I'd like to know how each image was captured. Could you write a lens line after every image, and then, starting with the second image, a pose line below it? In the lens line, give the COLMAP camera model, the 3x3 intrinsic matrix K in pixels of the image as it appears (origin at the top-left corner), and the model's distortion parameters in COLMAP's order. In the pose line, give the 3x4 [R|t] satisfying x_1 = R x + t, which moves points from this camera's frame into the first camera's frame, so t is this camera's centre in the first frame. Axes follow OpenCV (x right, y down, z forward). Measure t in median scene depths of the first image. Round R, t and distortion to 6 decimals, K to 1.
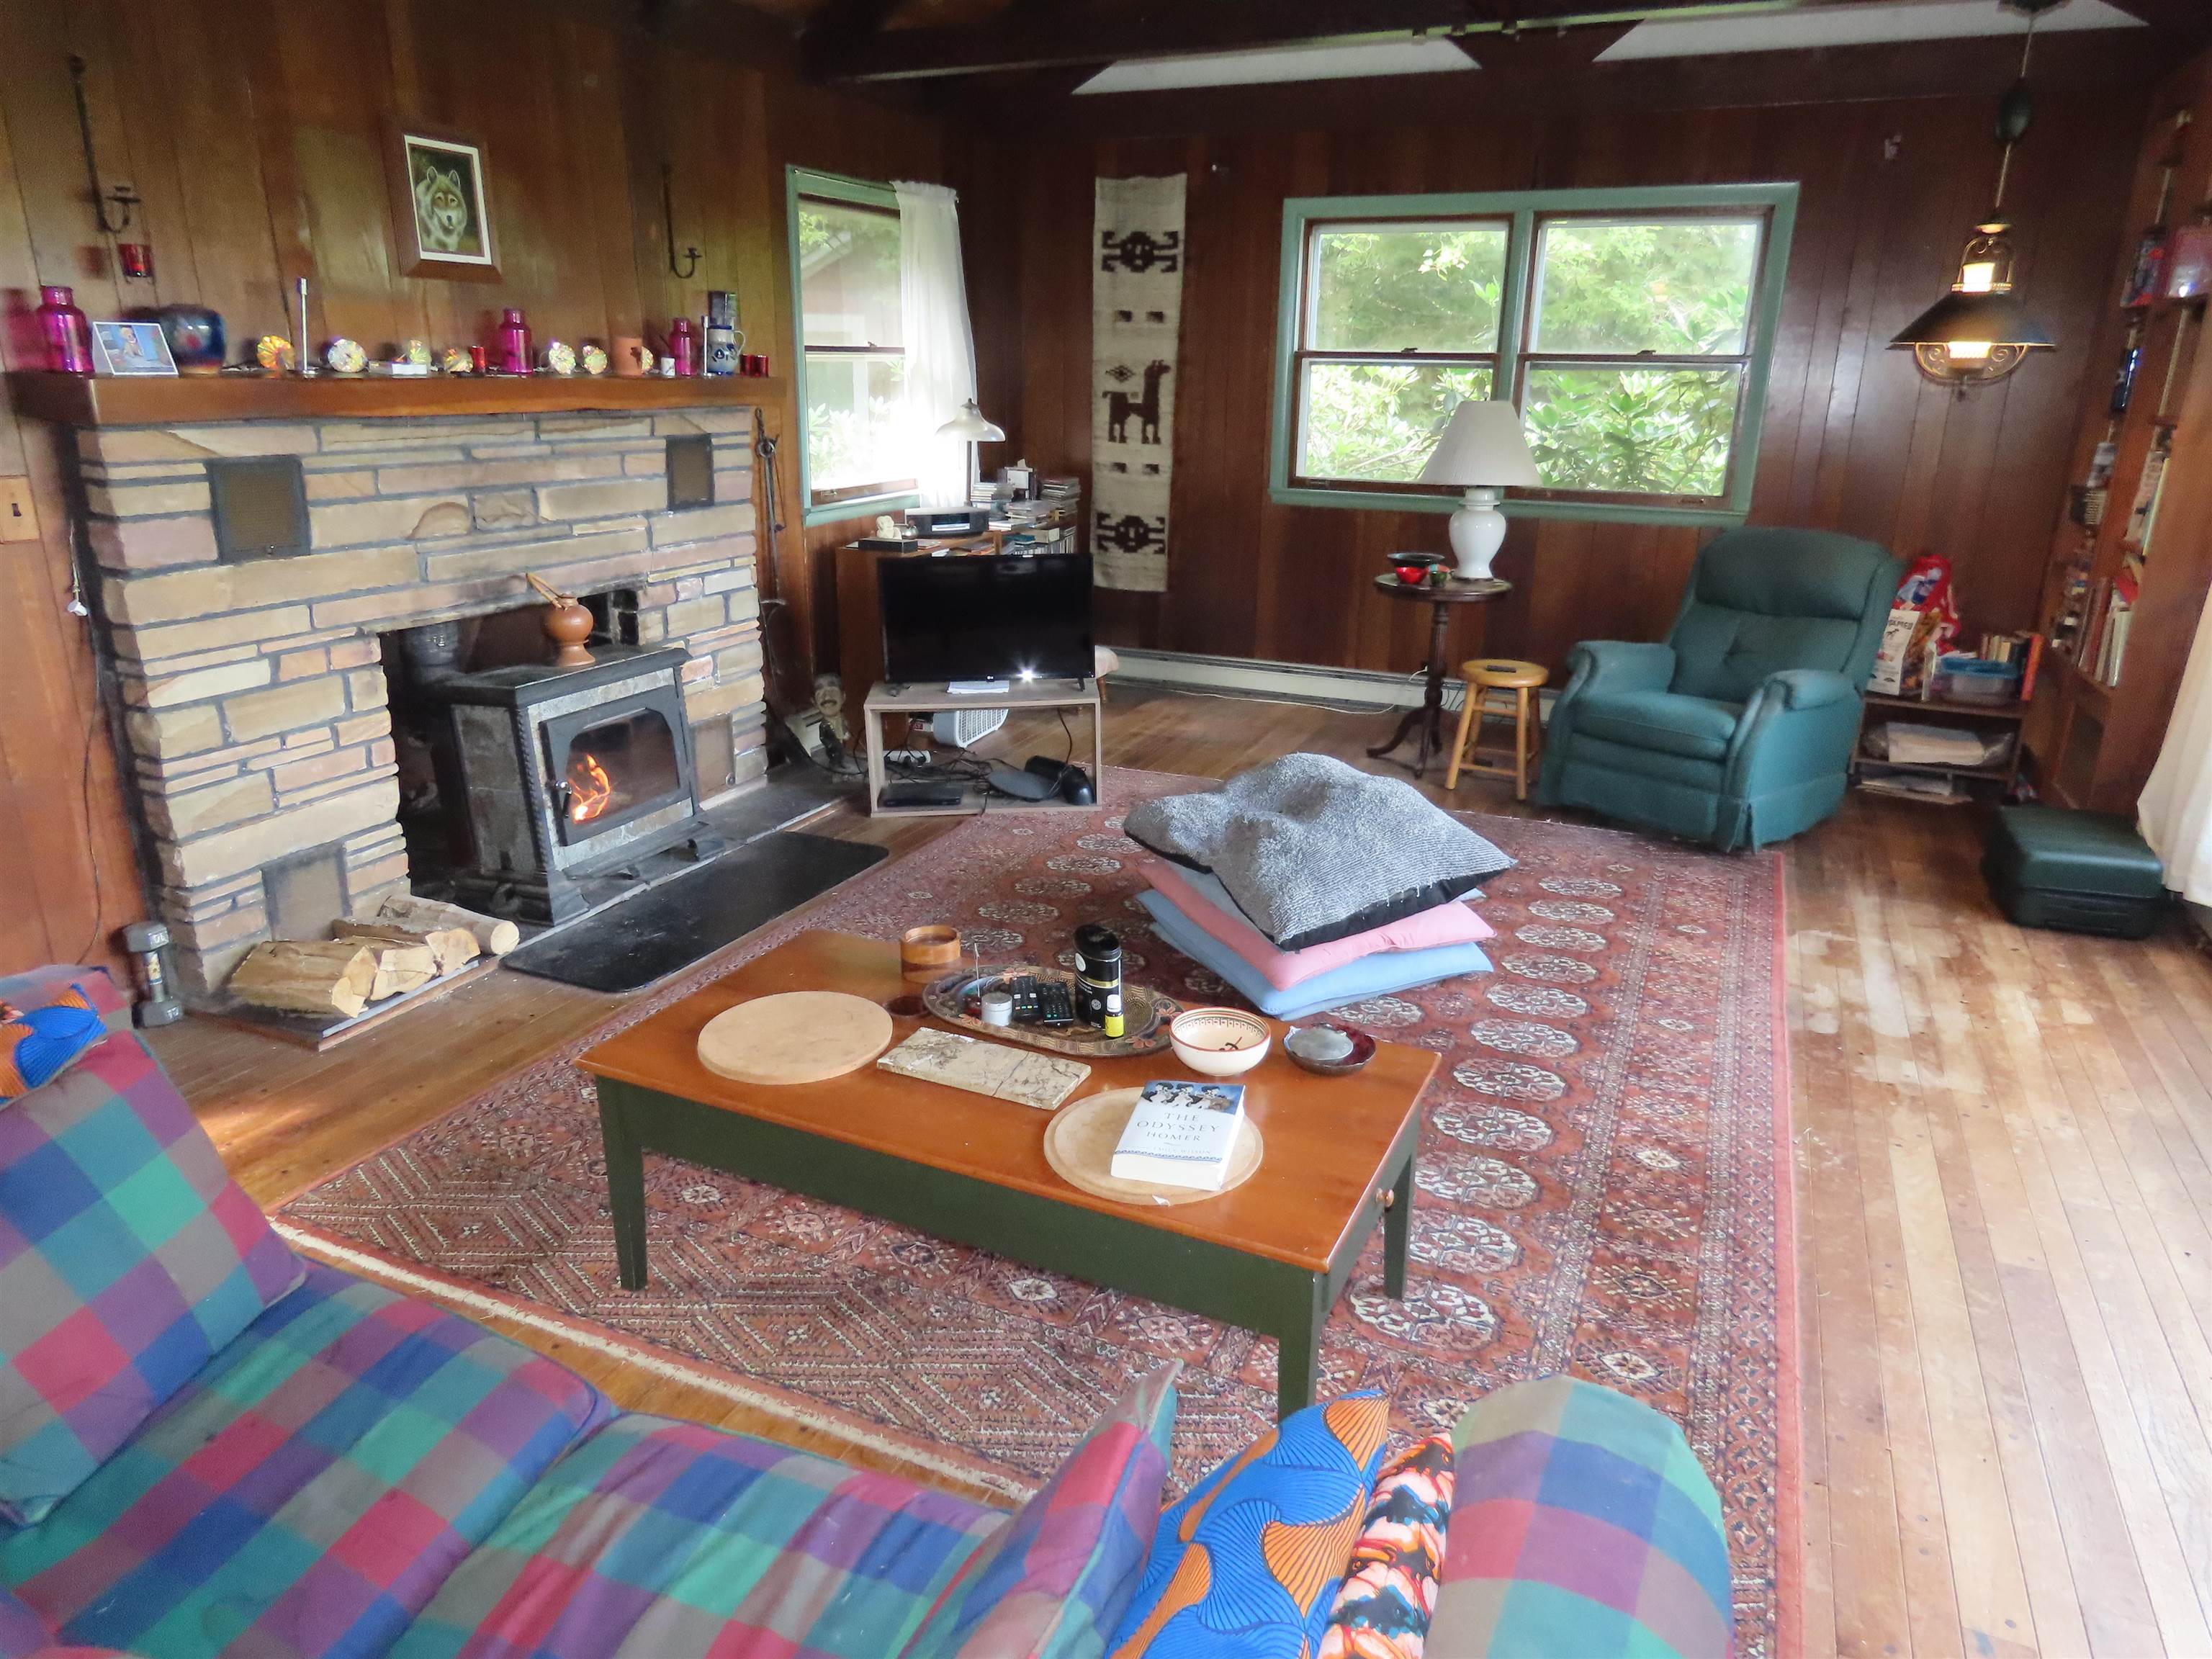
lens RADIAL K [[1405.9, 0, 1105.9], [0, 1405.9, 824.9], [0, 0, 1]] dist [-0.007806, -0.002370]
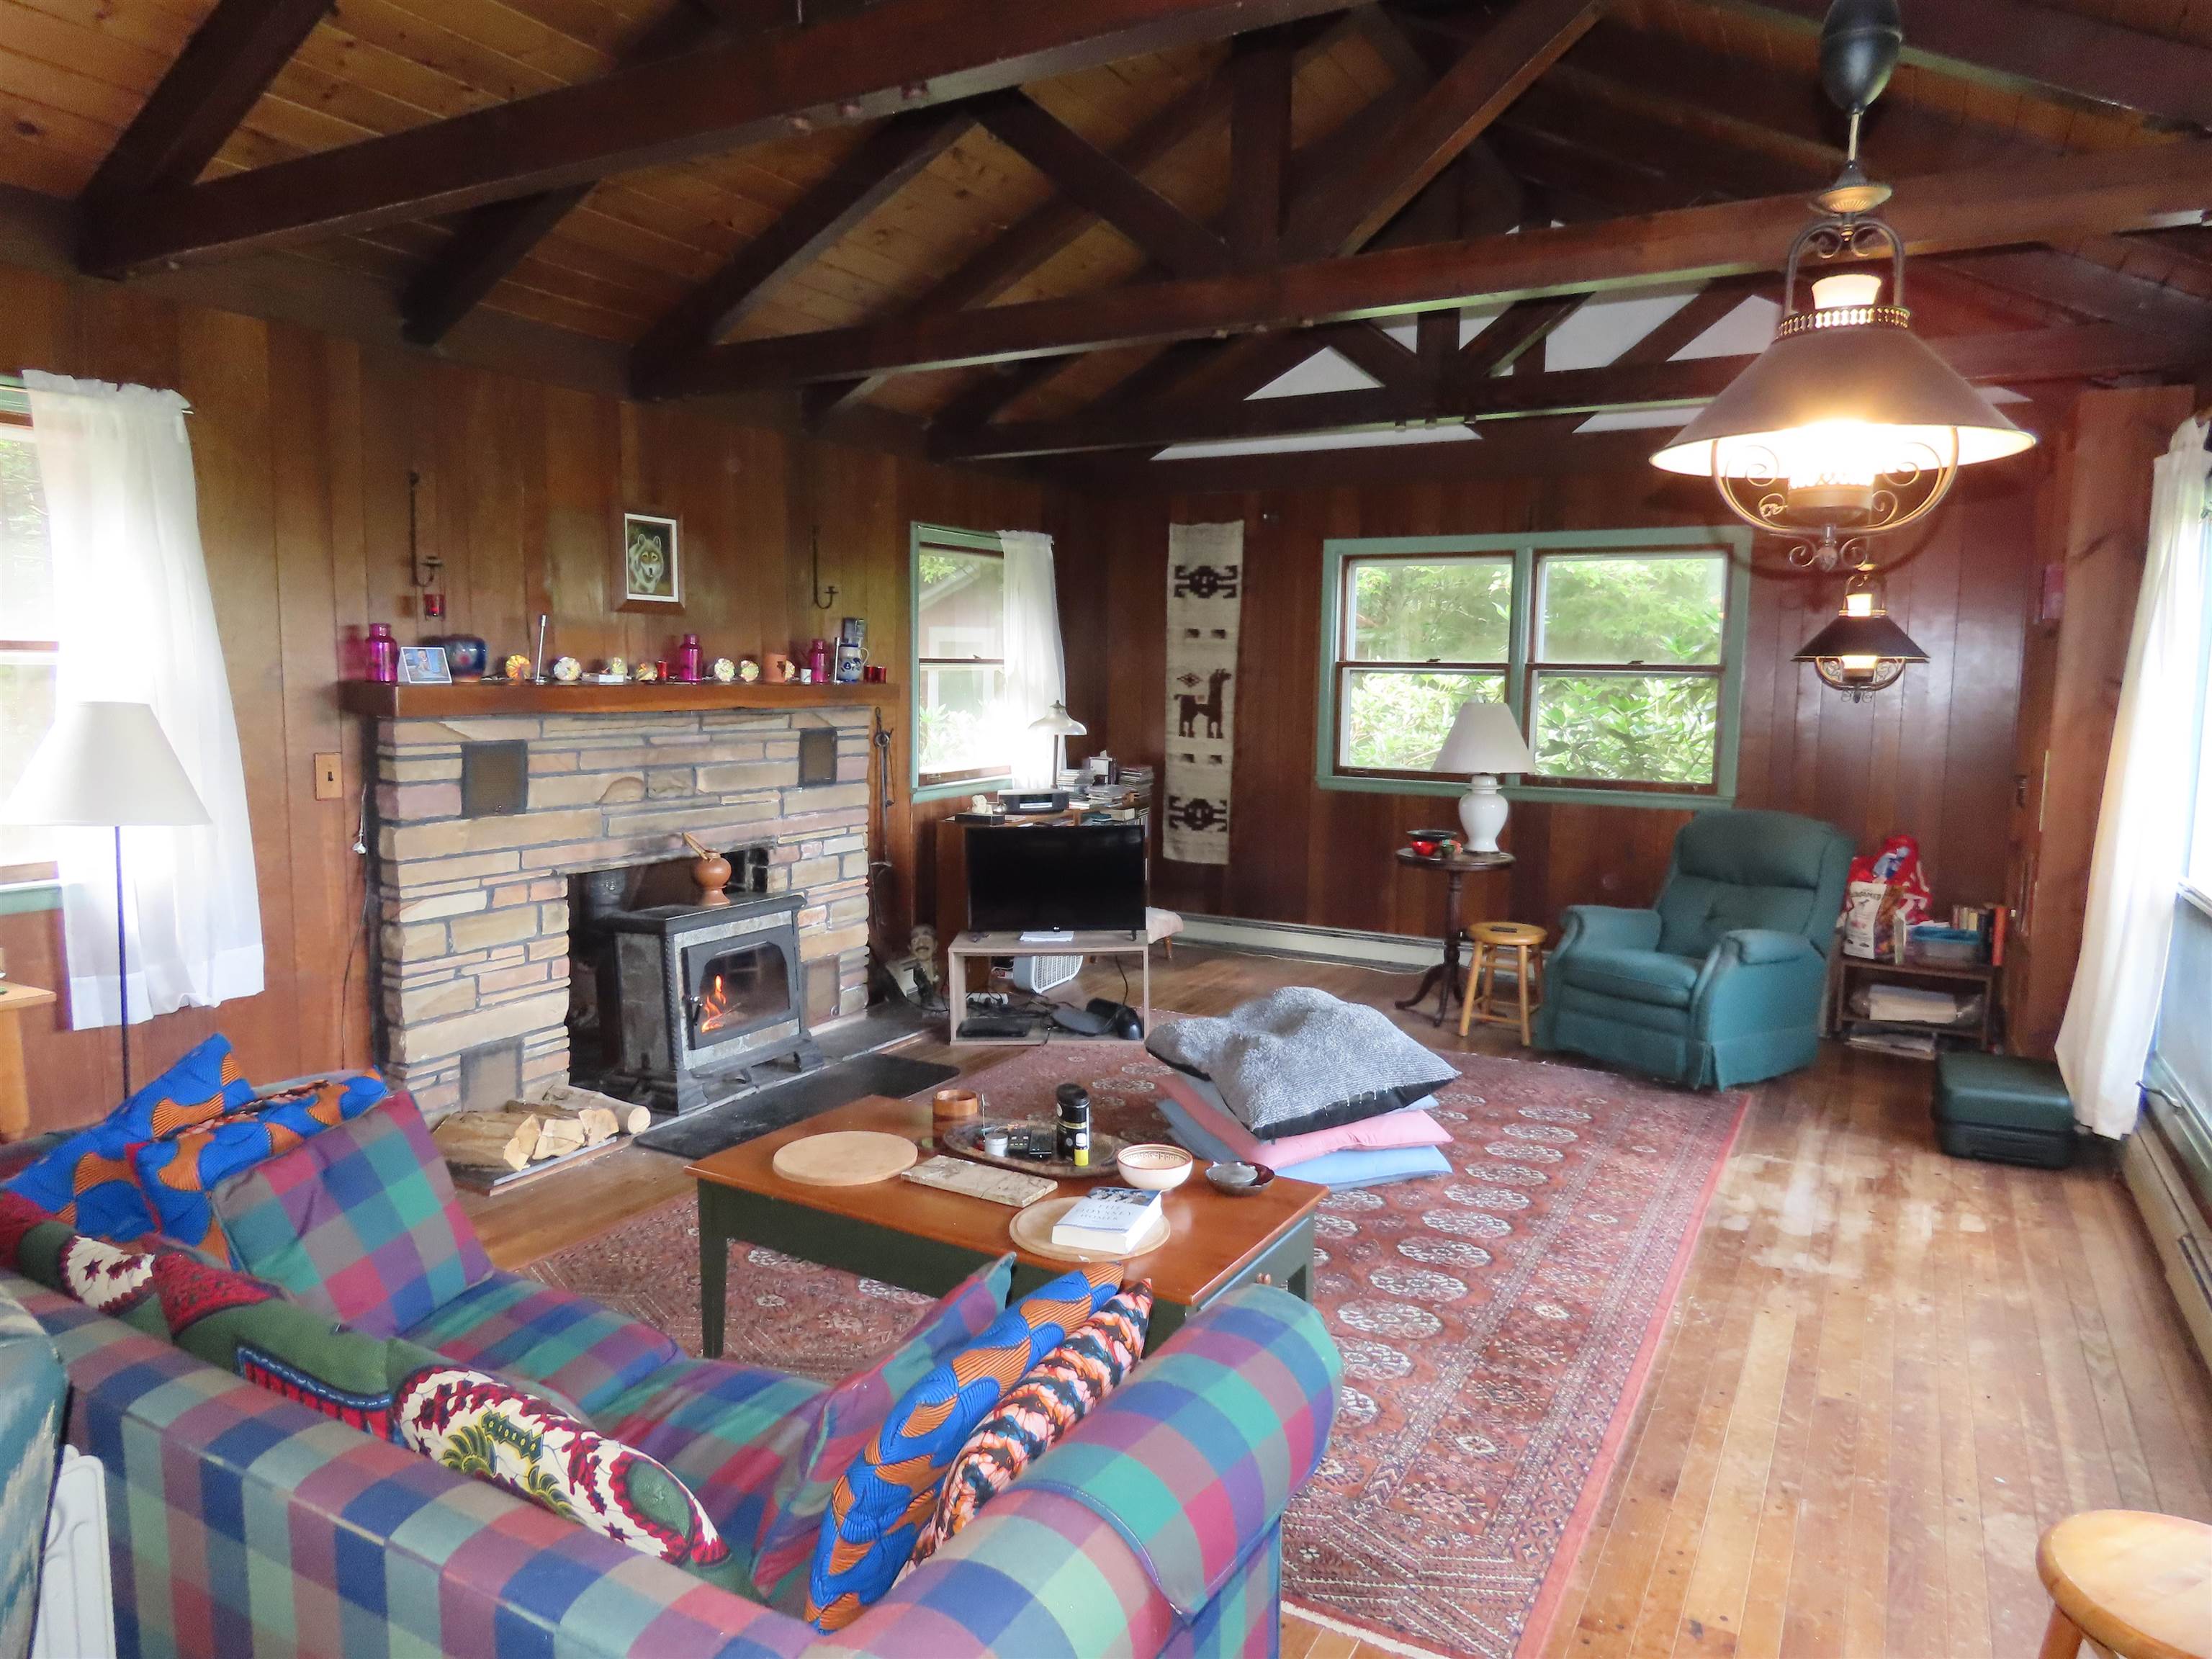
lens RADIAL K [[1405.9, 0, 1104.2], [0, 1405.9, 819.8], [0, 0, 1]] dist [-0.007806, -0.002370]
pose [[0.995364, 0.009550, -0.095700, 0.082995], [-0.029214, 0.978063, -0.206249, 0.057216], [0.091631, 0.208088, 0.973808, -0.193451]]
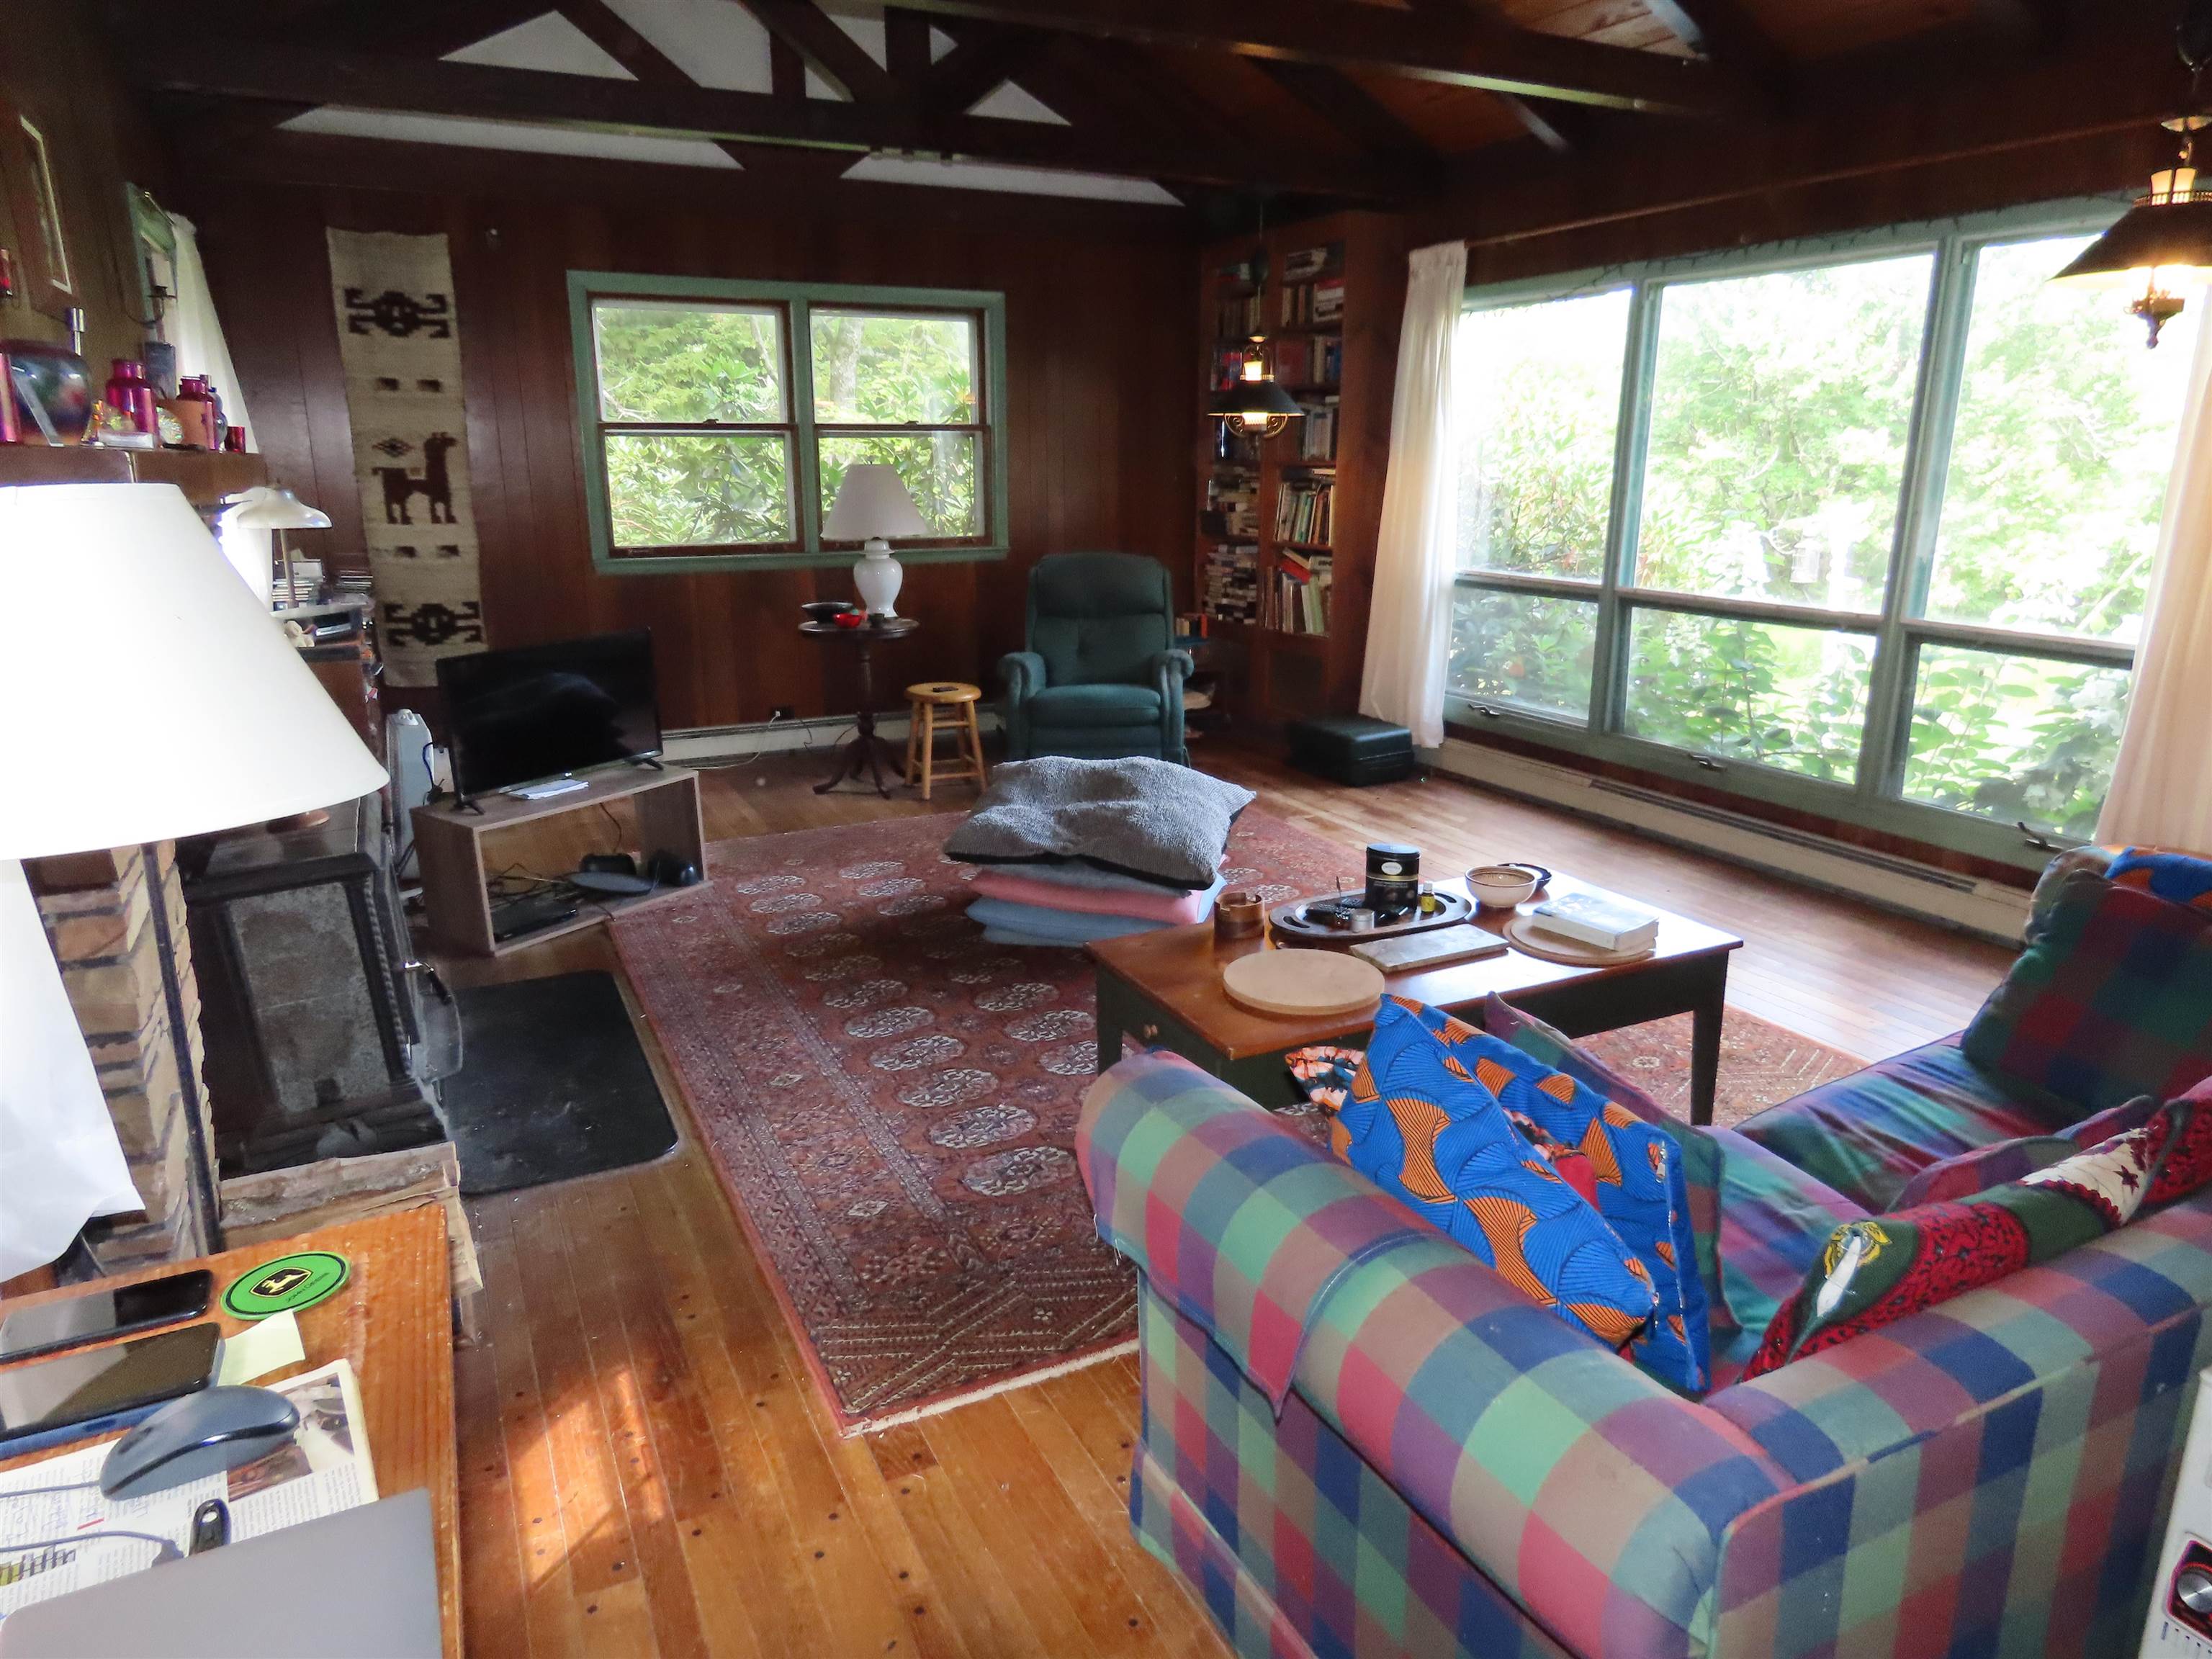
lens RADIAL K [[1405.9, 0, 1123.1], [0, 1405.9, 827.3], [0, 0, 1]] dist [-0.007806, -0.002370]
pose [[0.628677, -0.214324, 0.747550, -0.649128], [0.249612, 0.966022, 0.067040, -0.051224], [-0.736518, 0.144451, 0.660814, 0.166401]]
